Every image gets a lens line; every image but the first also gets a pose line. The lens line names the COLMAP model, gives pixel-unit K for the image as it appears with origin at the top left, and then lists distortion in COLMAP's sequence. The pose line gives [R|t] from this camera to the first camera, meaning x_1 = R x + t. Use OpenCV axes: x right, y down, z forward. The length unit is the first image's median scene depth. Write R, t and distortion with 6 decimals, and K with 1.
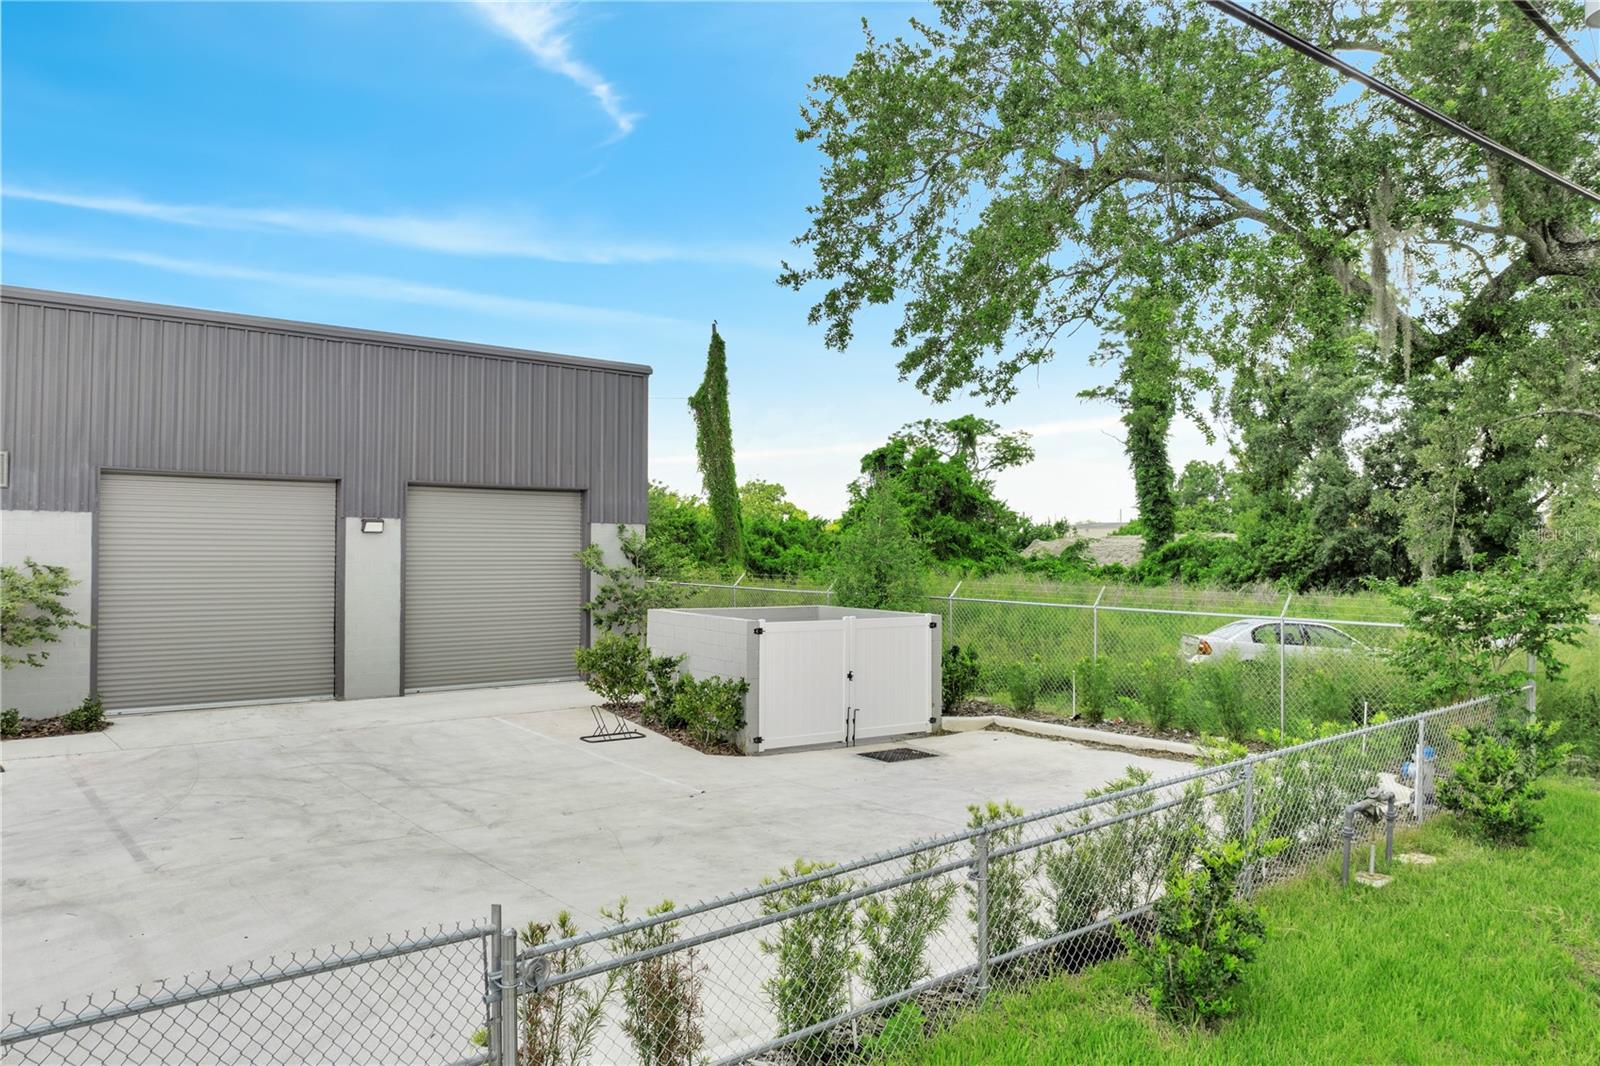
lens RADIAL K [[1134.7, 0, 800.2], [0, 1134.7, 527.9], [0, 0, 1]] dist [-0.035306, 0.000520]
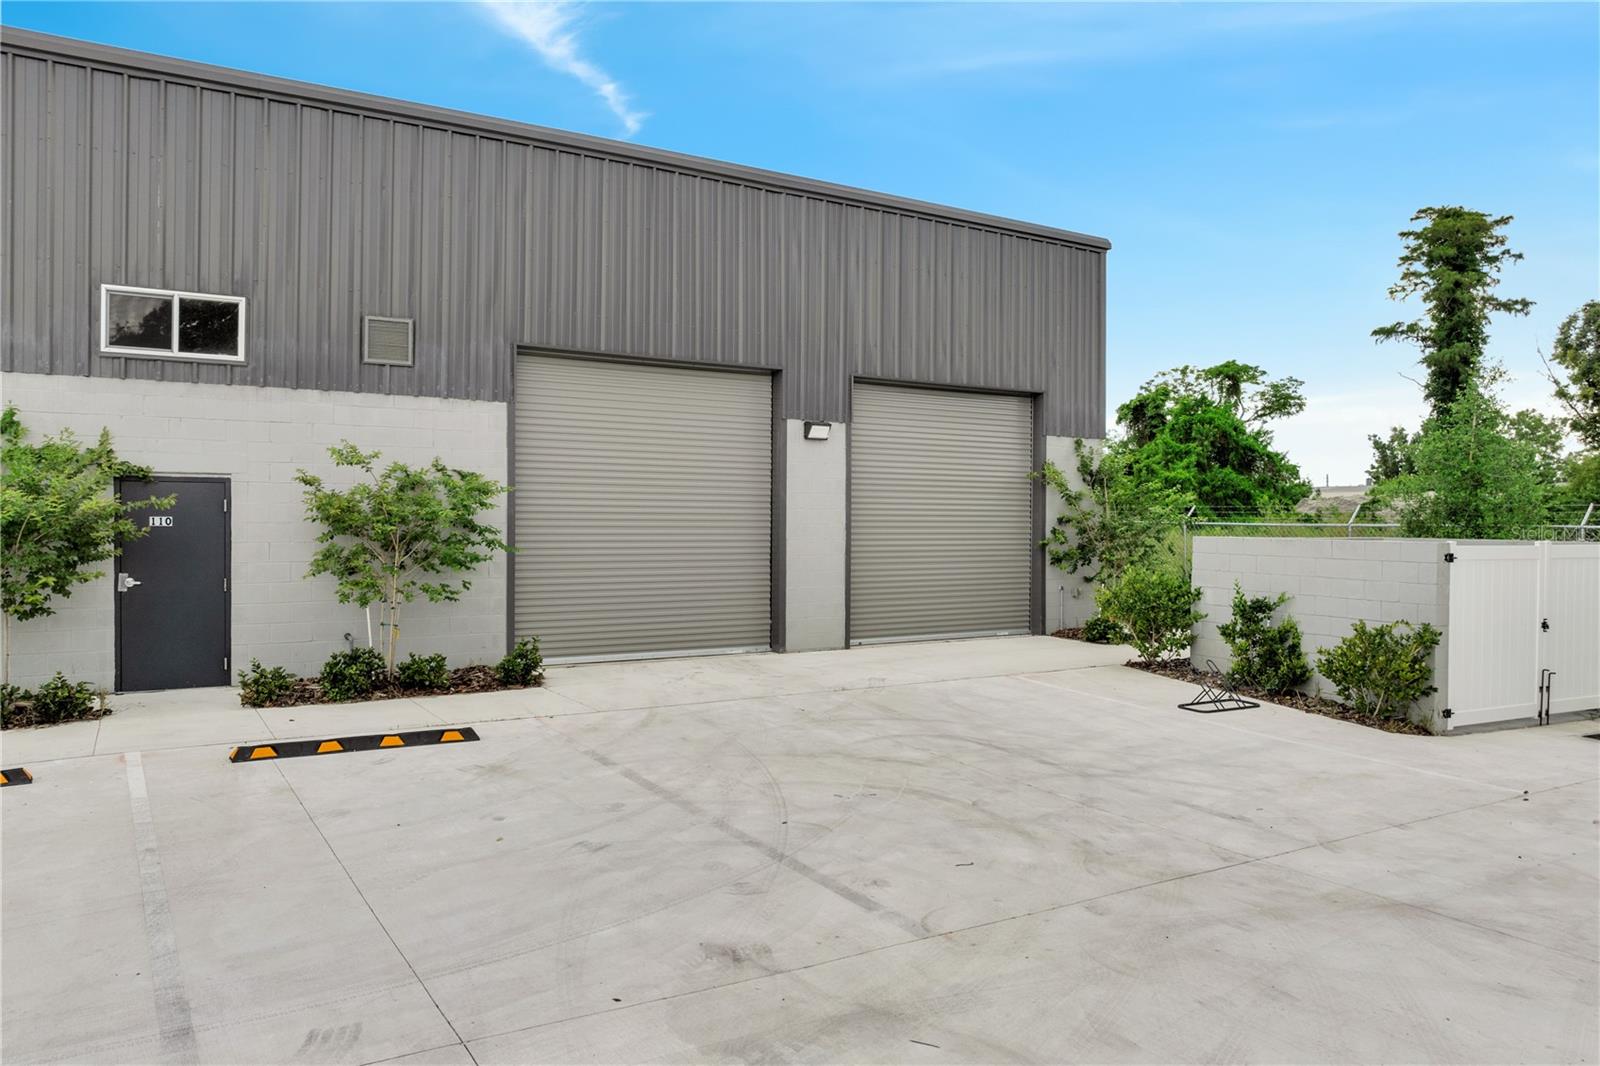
lens RADIAL K [[1134.7, 0, 800.2], [0, 1134.7, 527.9], [0, 0, 1]] dist [-0.035306, 0.000520]
pose [[0.990498, 0.001730, -0.137518, -0.284628], [0.001703, 0.999690, 0.024842, 0.046451], [0.137519, -0.024840, 0.990188, 0.222484]]
